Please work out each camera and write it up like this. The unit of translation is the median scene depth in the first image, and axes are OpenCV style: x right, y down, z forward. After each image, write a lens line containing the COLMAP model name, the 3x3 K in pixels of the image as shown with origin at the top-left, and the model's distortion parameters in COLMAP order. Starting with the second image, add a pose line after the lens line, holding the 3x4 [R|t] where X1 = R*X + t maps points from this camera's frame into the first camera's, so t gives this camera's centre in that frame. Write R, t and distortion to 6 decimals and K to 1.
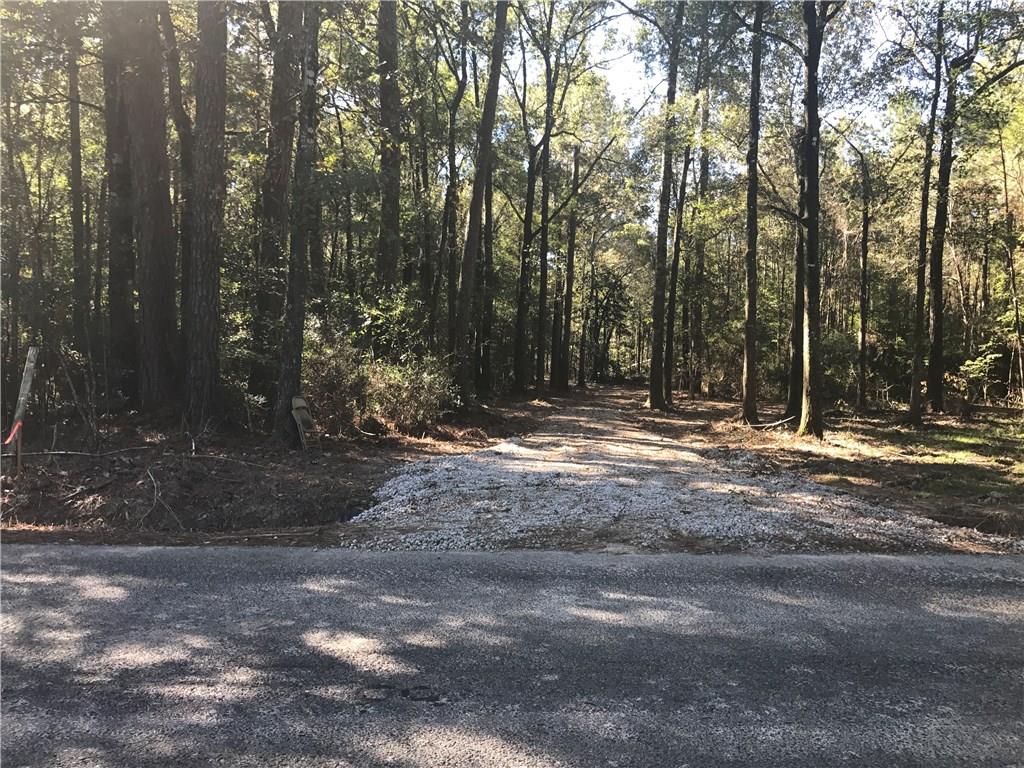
lens RADIAL K [[842.1, 0, 512.0], [0, 842.1, 384.0], [0, 0, 1]] dist [0.070424, -0.111656]
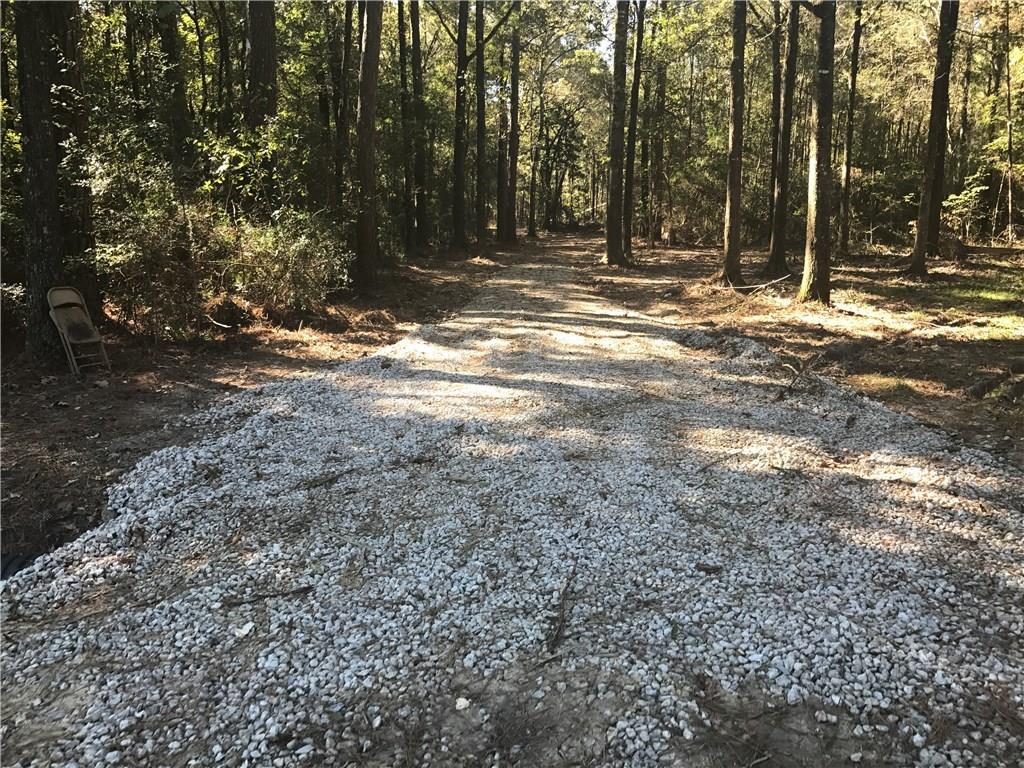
lens RADIAL K [[842.1, 0, 512.0], [0, 842.1, 384.0], [0, 0, 1]] dist [0.070424, -0.111656]
pose [[0.998035, -0.039543, 0.048603, 0.017830], [0.030298, 0.983554, 0.178056, -0.006231], [-0.054845, -0.176234, 0.982819, 0.124515]]
